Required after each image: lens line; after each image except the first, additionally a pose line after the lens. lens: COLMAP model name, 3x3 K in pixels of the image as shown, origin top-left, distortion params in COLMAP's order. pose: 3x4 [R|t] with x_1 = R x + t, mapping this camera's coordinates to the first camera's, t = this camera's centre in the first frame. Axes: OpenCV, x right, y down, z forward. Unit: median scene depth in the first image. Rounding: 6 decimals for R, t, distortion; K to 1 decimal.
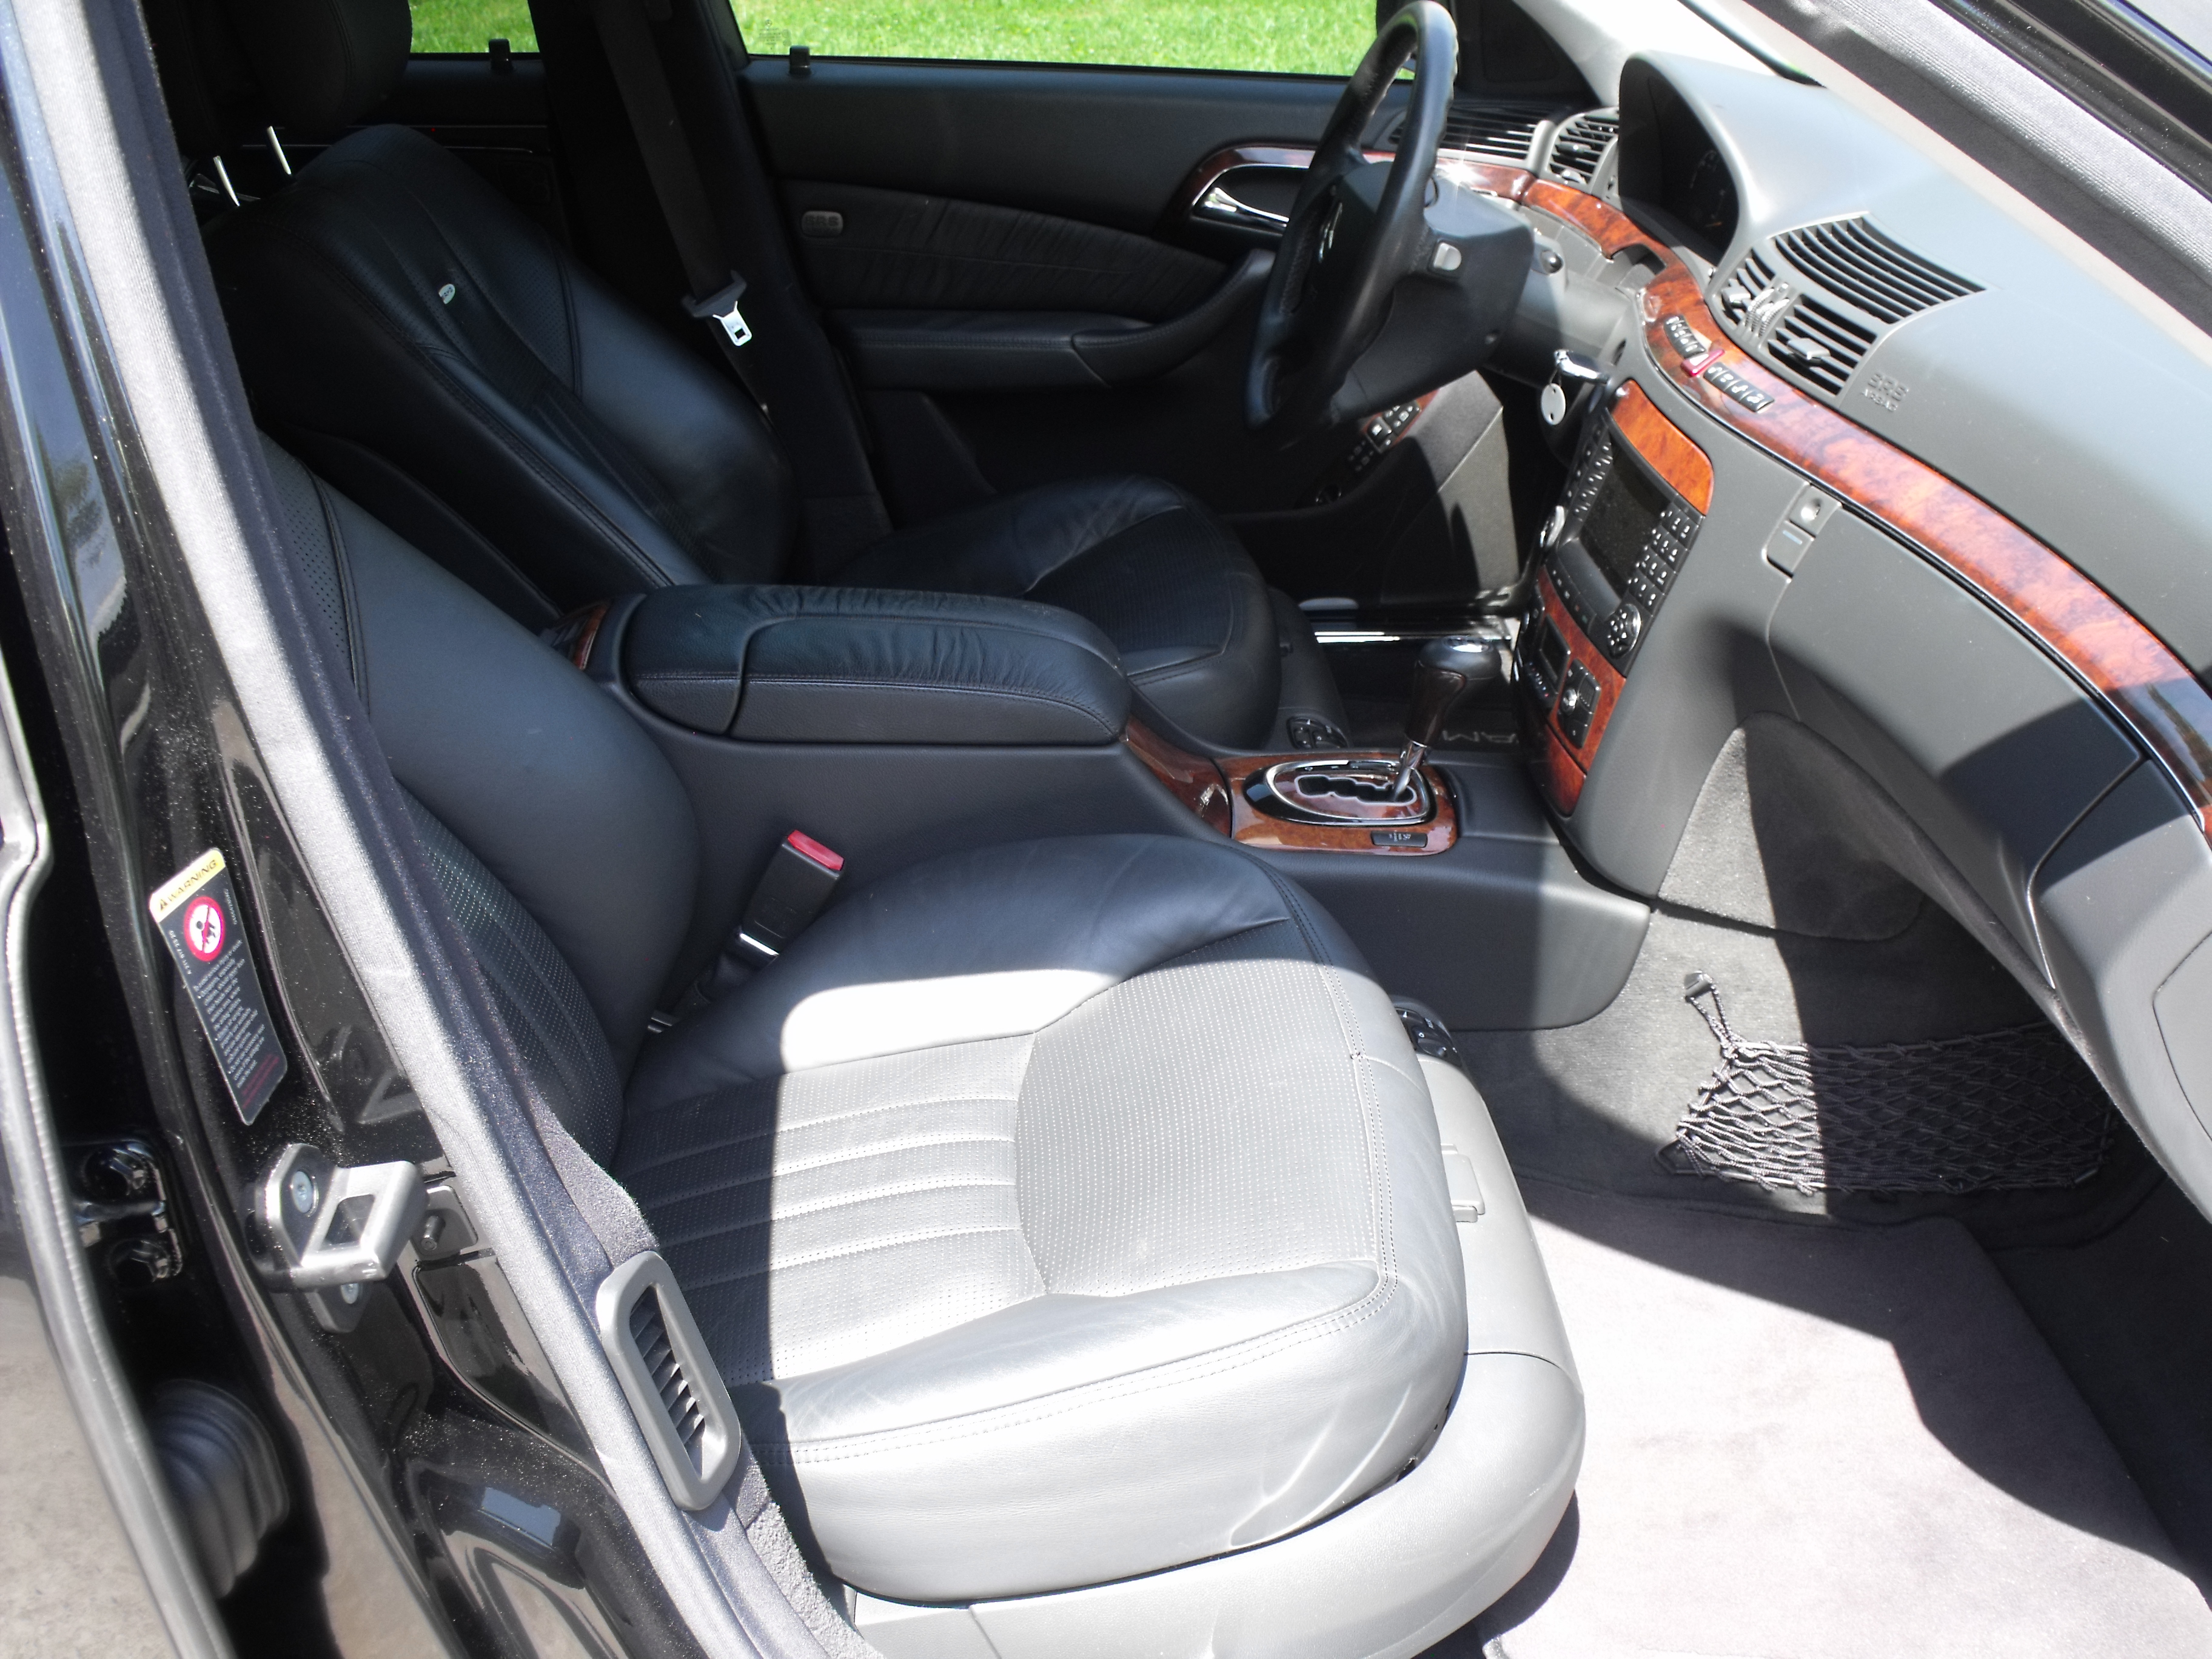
lens RADIAL K [[2224.5, 0, 1104.5], [0, 2224.5, 969.0], [0, 0, 1]] dist [-0.226772, 0.266549]
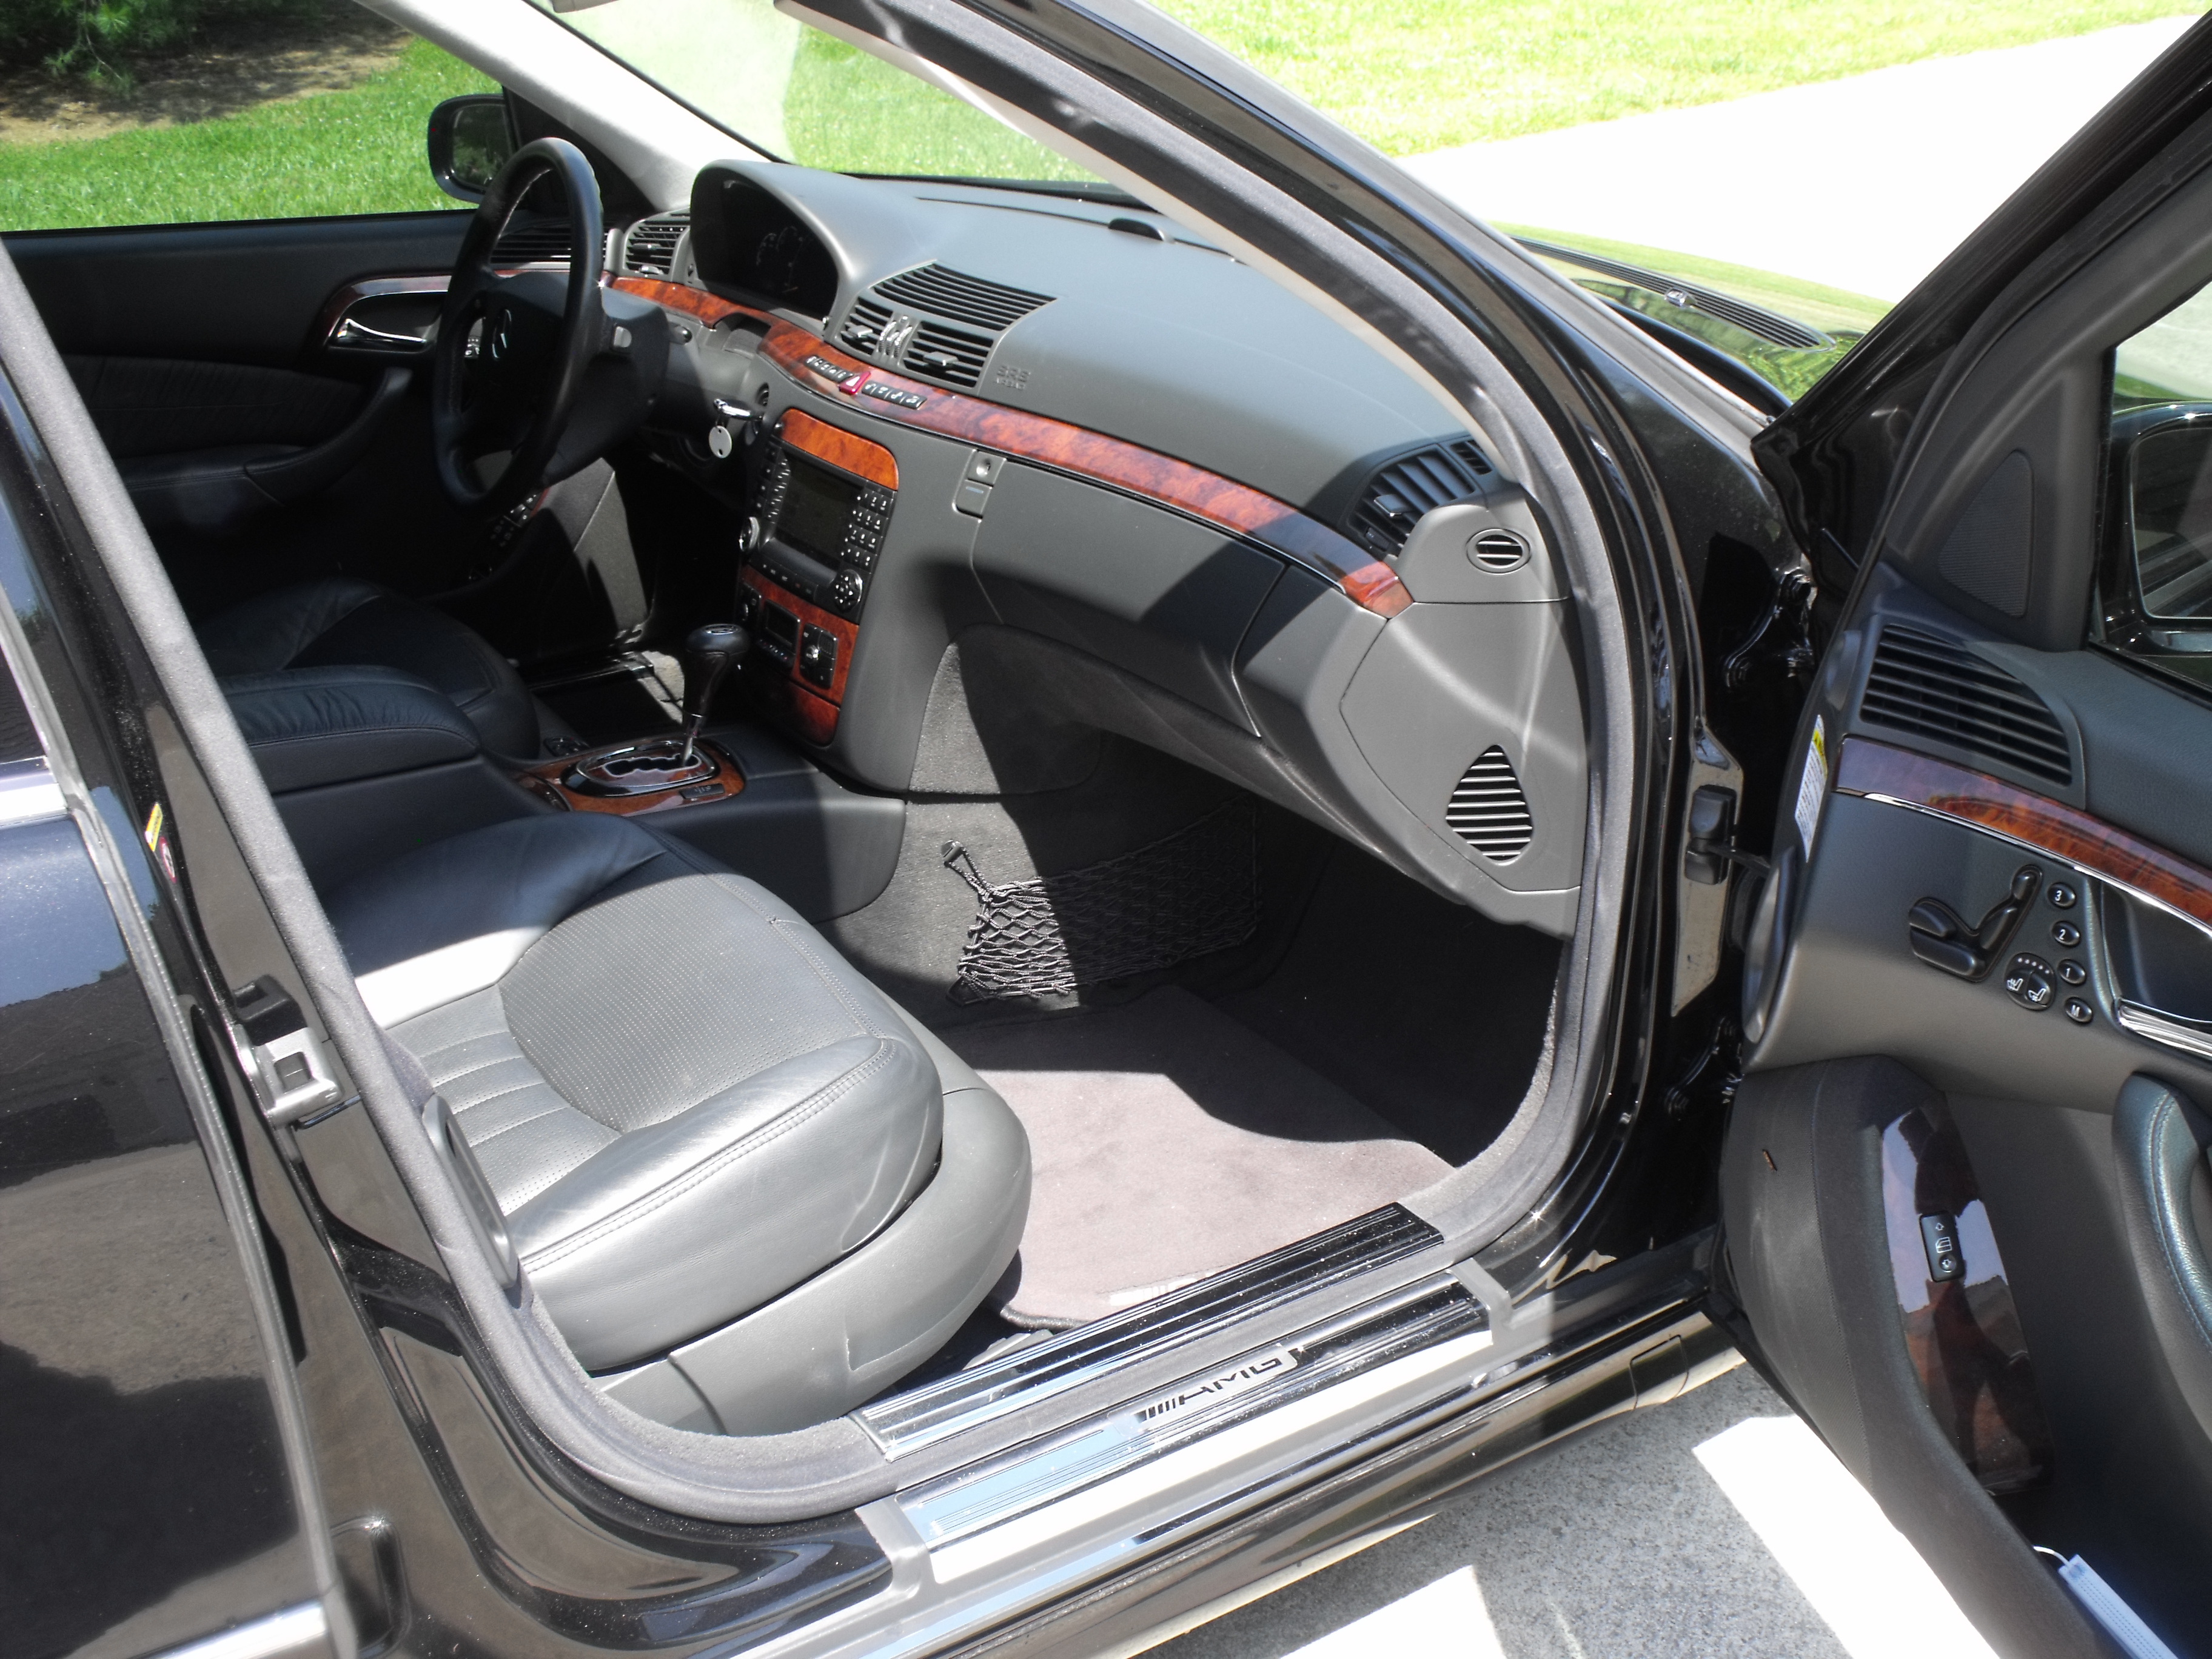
lens RADIAL K [[2224.5, 0, 1104.5], [0, 2224.5, 969.0], [0, 0, 1]] dist [-0.226772, 0.266549]
pose [[0.864820, -0.227548, 0.447557, -0.254772], [0.250446, 0.968095, 0.008260, 0.086346], [-0.435158, 0.104946, 0.894217, -0.206345]]
